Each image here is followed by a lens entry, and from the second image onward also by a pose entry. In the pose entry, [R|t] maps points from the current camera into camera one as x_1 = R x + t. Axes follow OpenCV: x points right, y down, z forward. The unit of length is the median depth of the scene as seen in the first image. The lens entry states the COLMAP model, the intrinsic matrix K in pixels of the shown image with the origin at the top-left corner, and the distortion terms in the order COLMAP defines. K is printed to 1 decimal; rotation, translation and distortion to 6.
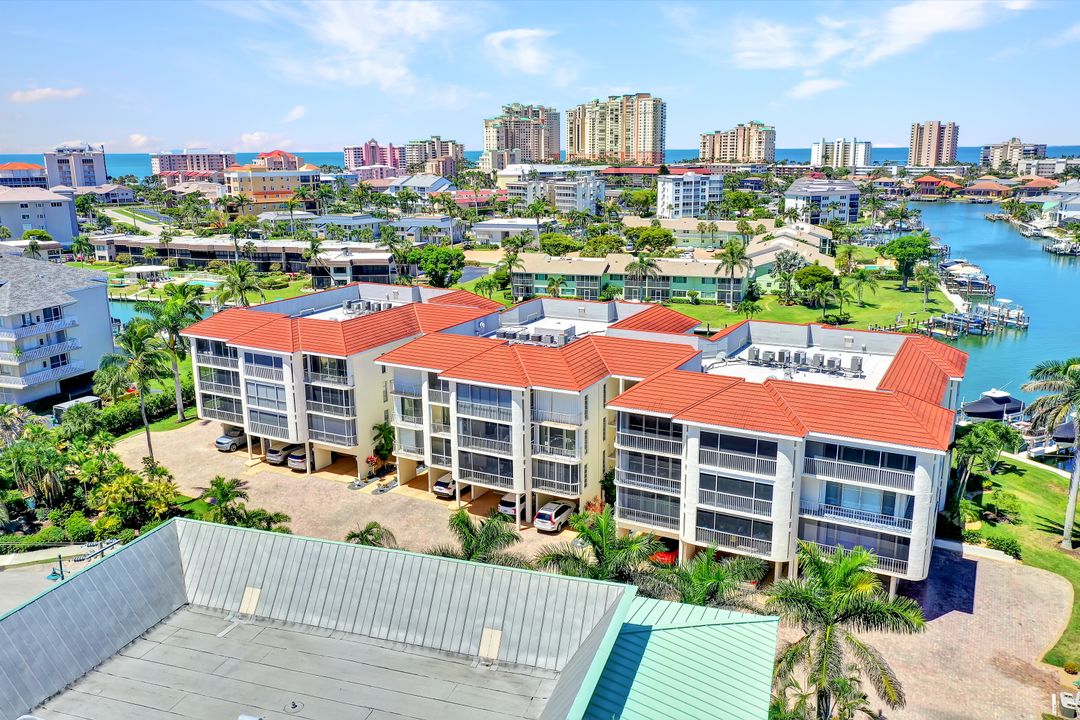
lens RADIAL K [[848.0, 0, 537.2], [0, 848.0, 356.6], [0, 0, 1]] dist [-0.005468, -0.002730]
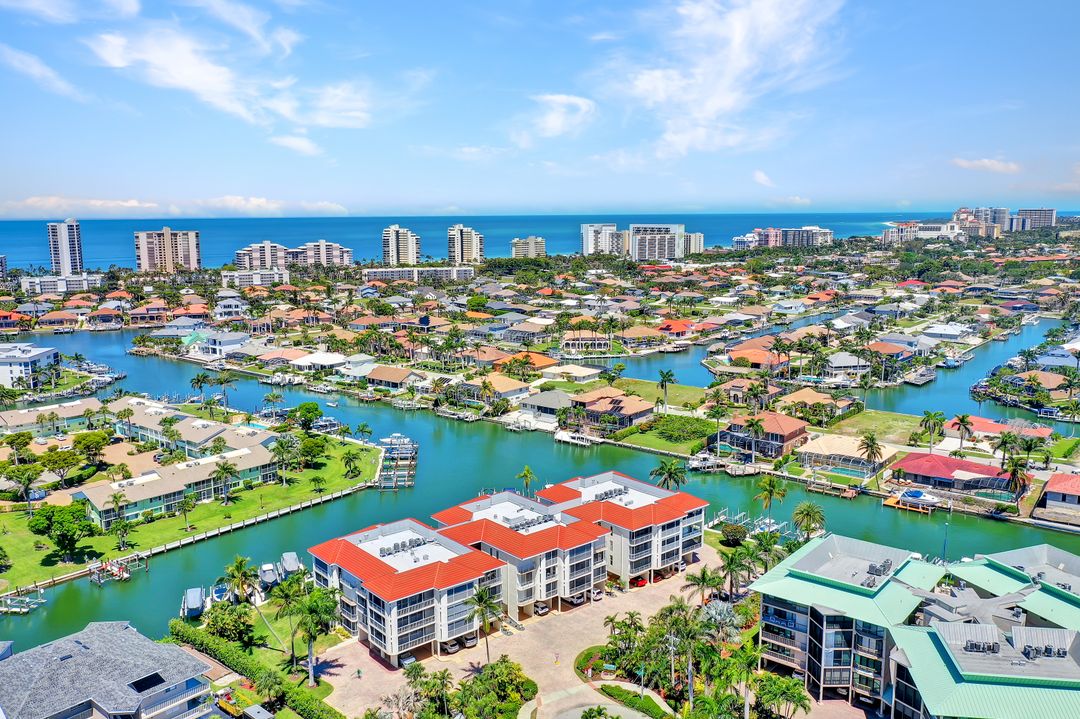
lens RADIAL K [[861.5, 0, 540.0], [0, 861.5, 359.5], [0, 0, 1]] dist [-0.001629, -0.000624]
pose [[0.363651, -0.143651, 0.920393, -0.835118], [0.222781, 0.972778, 0.063805, -0.240365], [-0.904503, 0.181844, 0.385754, 0.059206]]
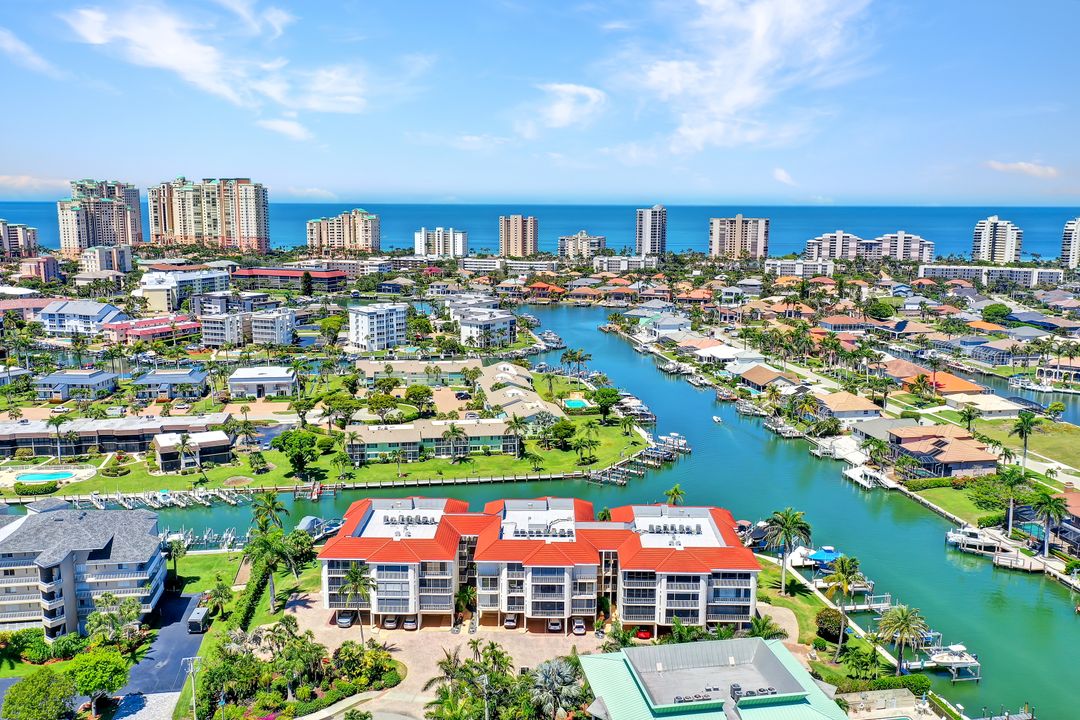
lens RADIAL K [[894.0, 0, 540.0], [0, 894.0, 360.0], [0, 0, 1]] dist [-0.004260, -0.001126]
pose [[0.884890, -0.064614, 0.461297, -0.408759], [0.096750, 0.994230, -0.046329, -0.142097], [-0.455641, 0.085627, 0.886036, -0.359321]]
